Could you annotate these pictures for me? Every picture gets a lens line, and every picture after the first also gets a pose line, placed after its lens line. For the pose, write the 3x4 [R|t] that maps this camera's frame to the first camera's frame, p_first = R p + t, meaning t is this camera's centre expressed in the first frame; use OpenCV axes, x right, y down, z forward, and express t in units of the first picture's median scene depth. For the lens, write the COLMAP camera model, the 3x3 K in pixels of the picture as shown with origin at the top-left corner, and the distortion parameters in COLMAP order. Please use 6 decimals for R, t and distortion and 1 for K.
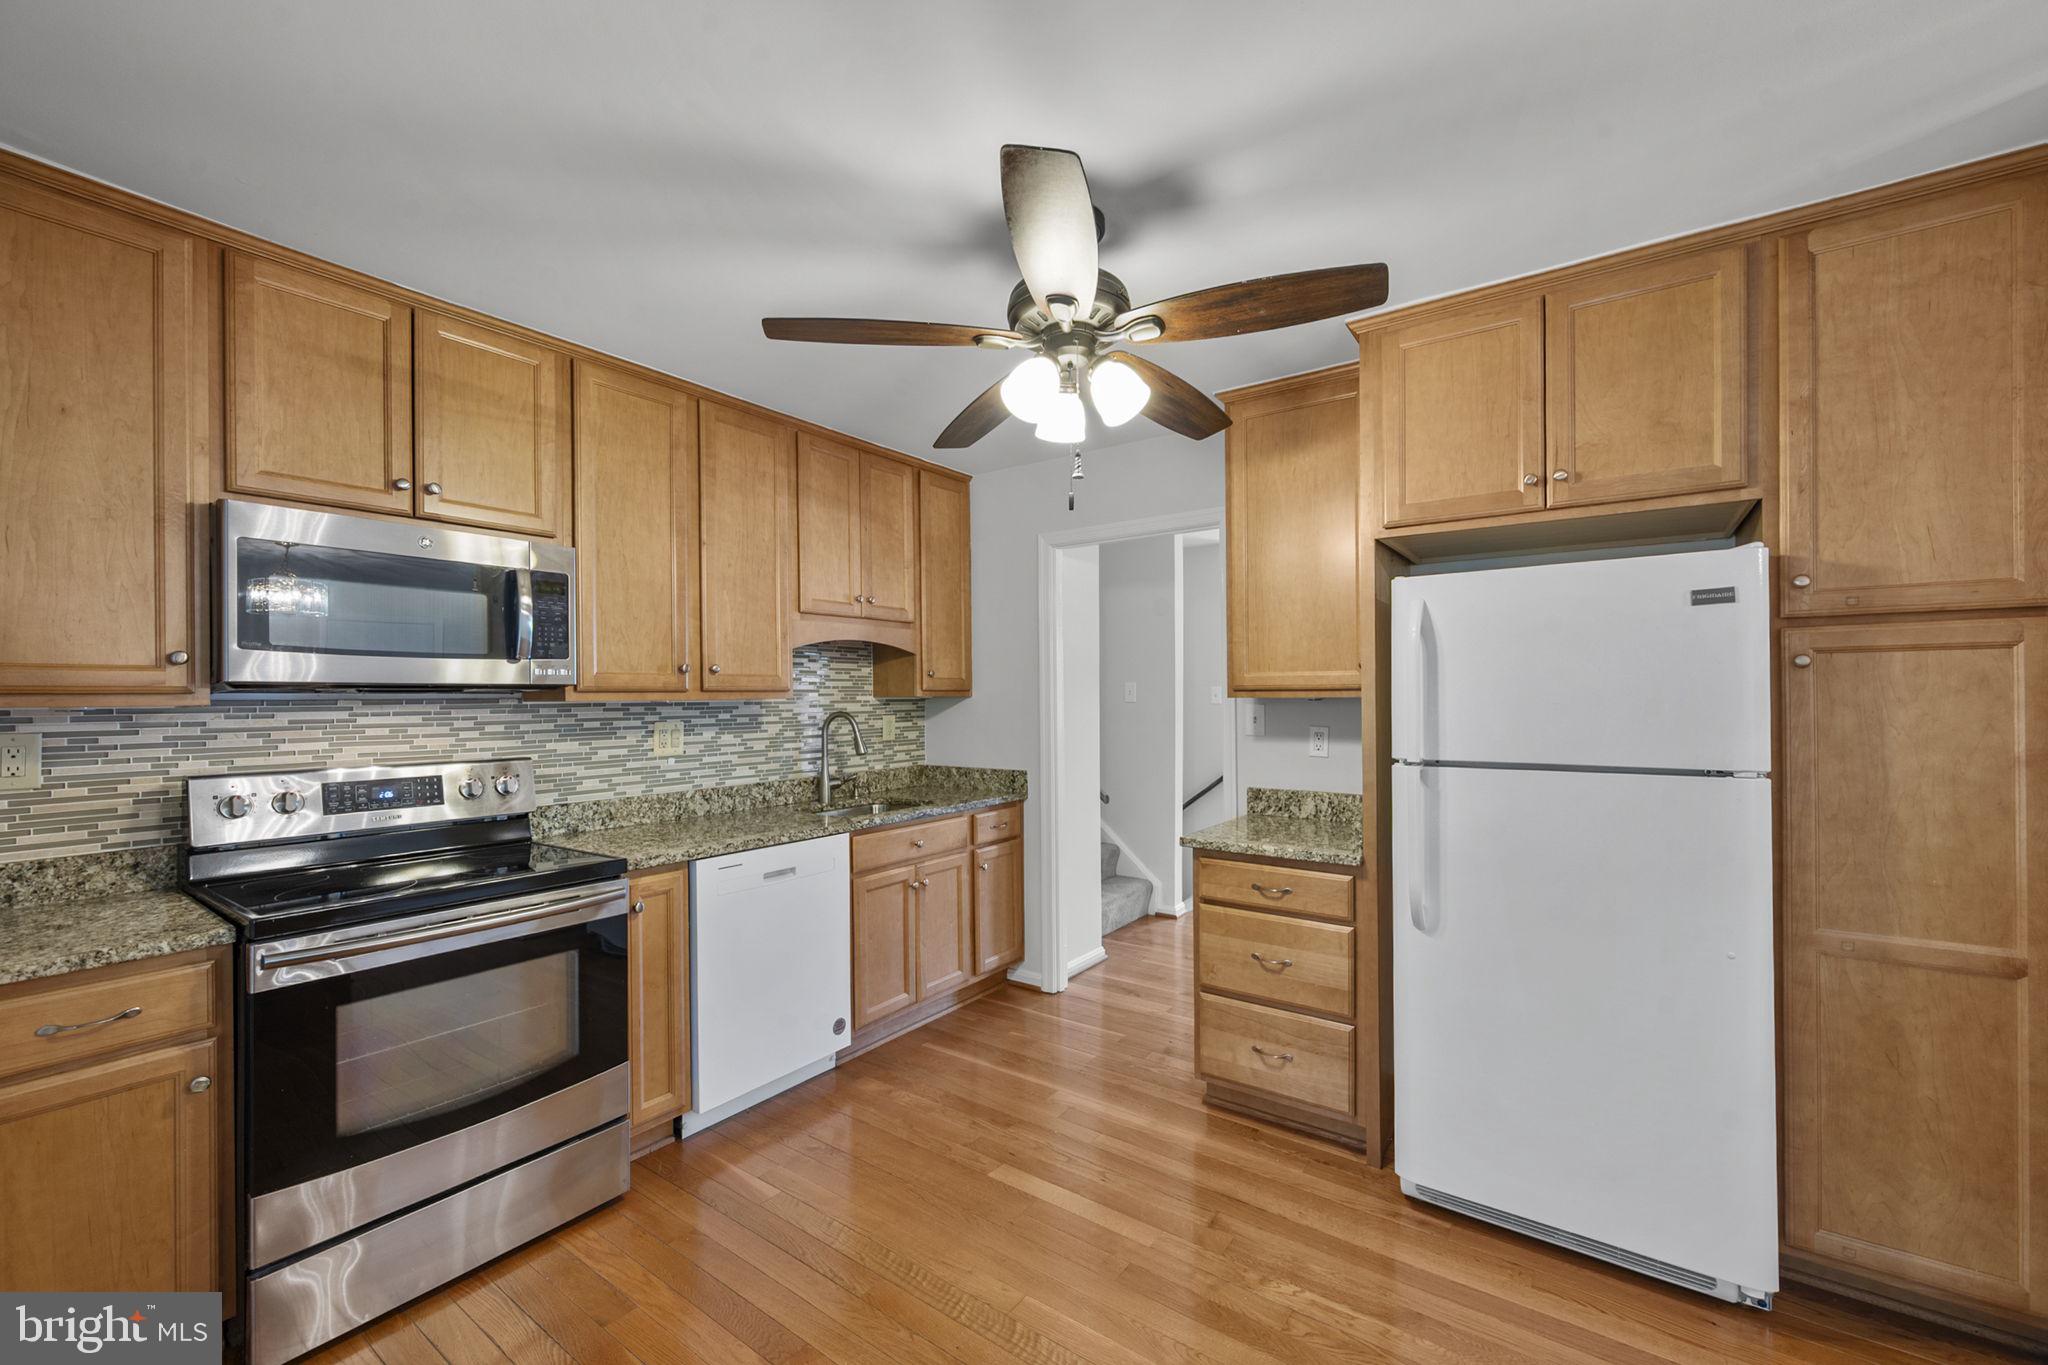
lens RADIAL K [[811.1, 0, 1034.7], [0, 811.1, 696.1], [0, 0, 1]] dist [-0.002455, -0.000516]
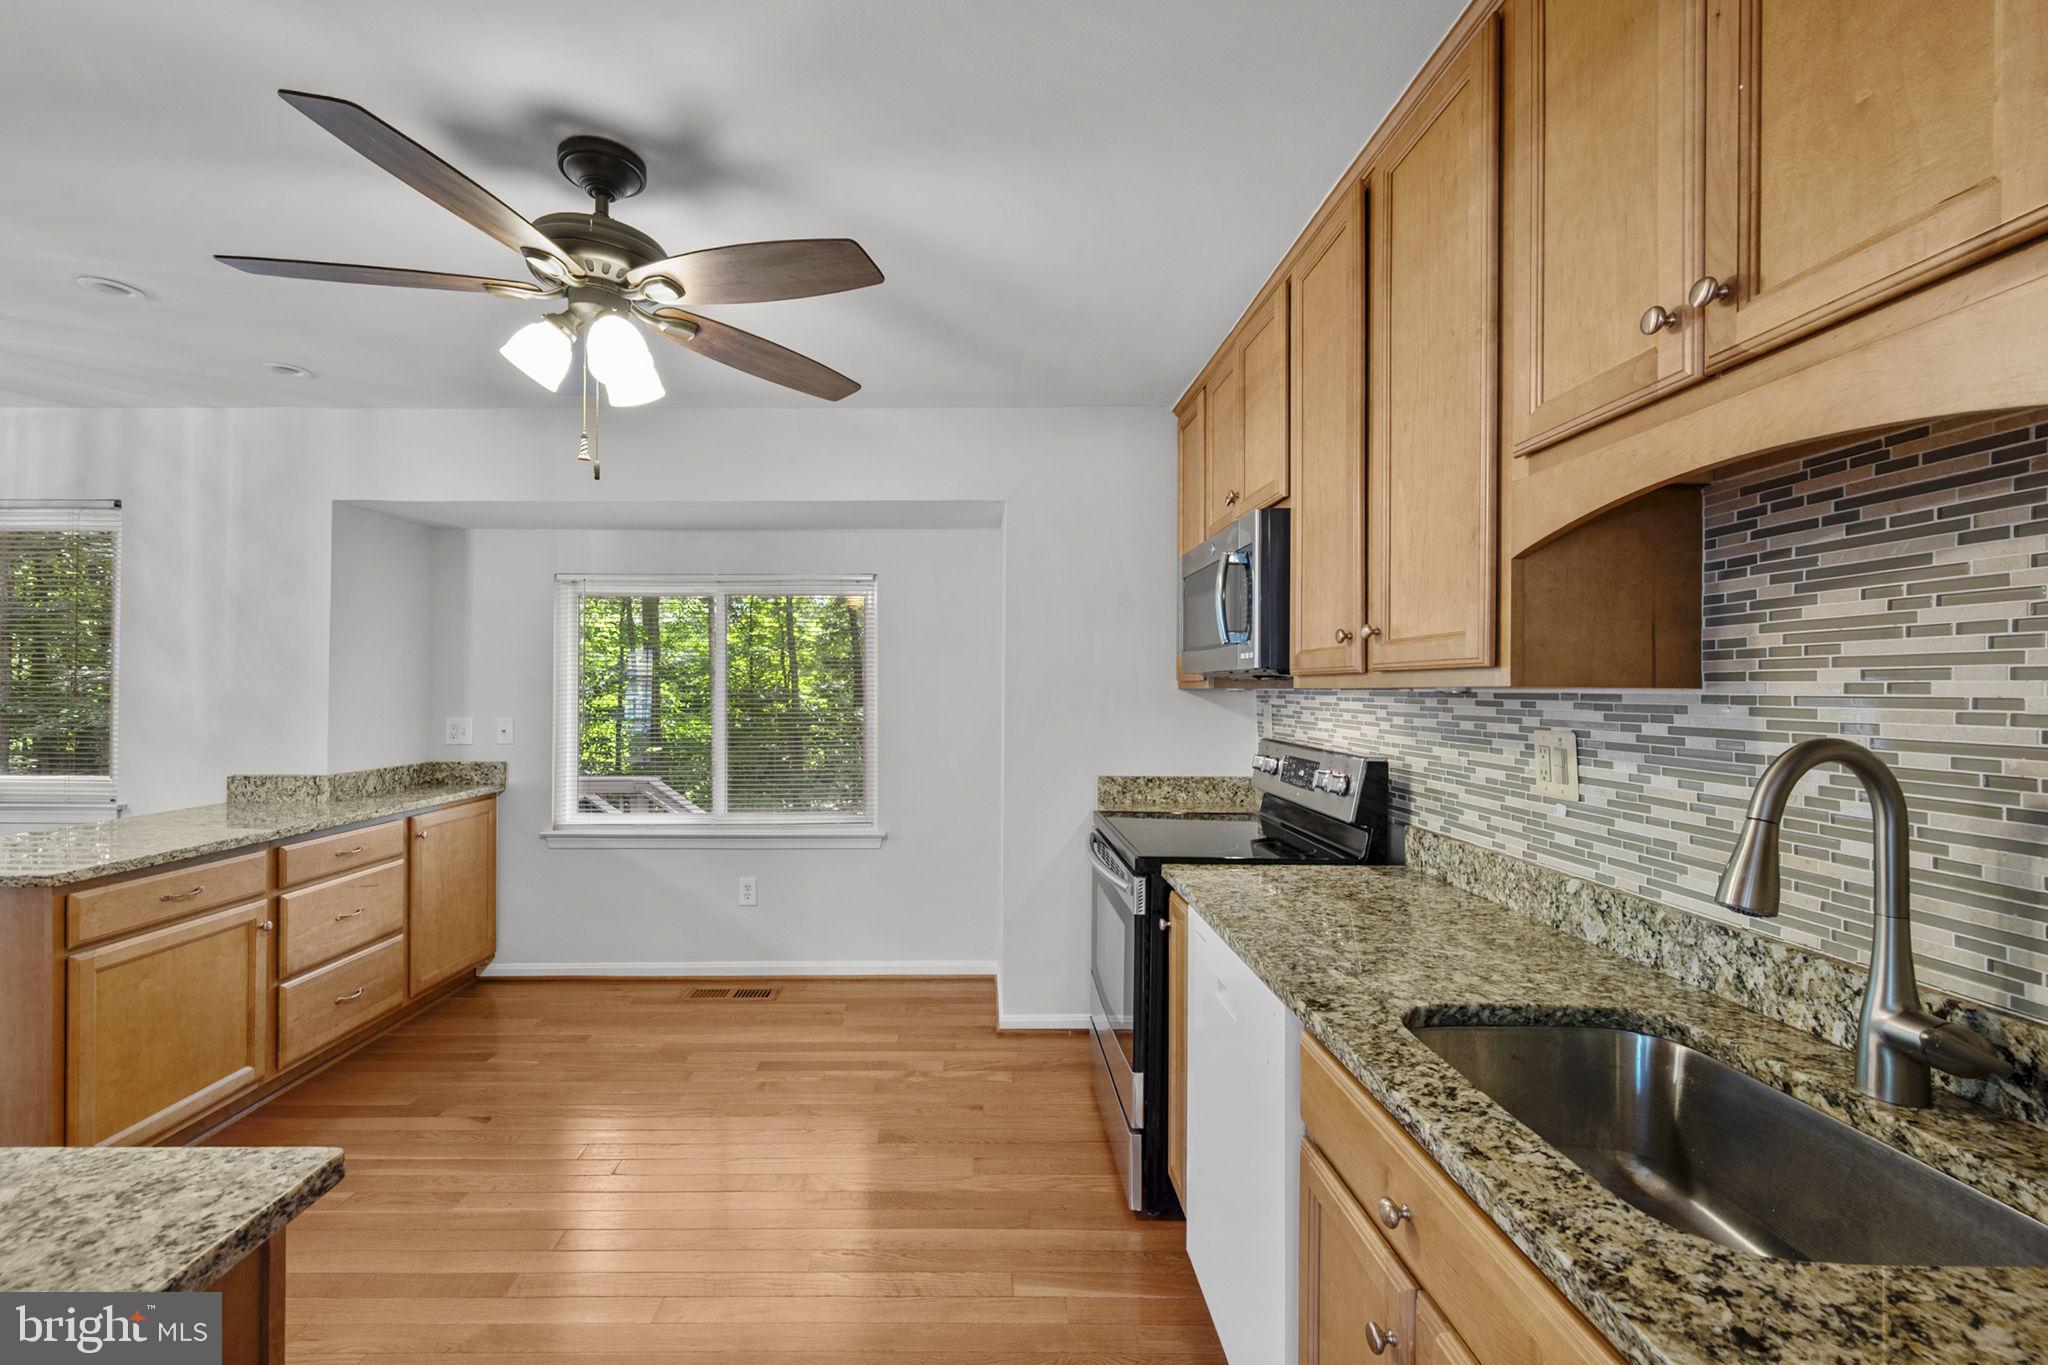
lens RADIAL K [[835.3, 0, 976.6], [0, 835.3, 681.7], [0, 0, 1]] dist [-0.002040, -0.000173]
pose [[-0.815244, 0.000114, -0.579117, 0.168829], [0.001832, 0.999995, -0.002383, 0.001399], [0.579114, -0.003004, -0.815241, 1.405310]]
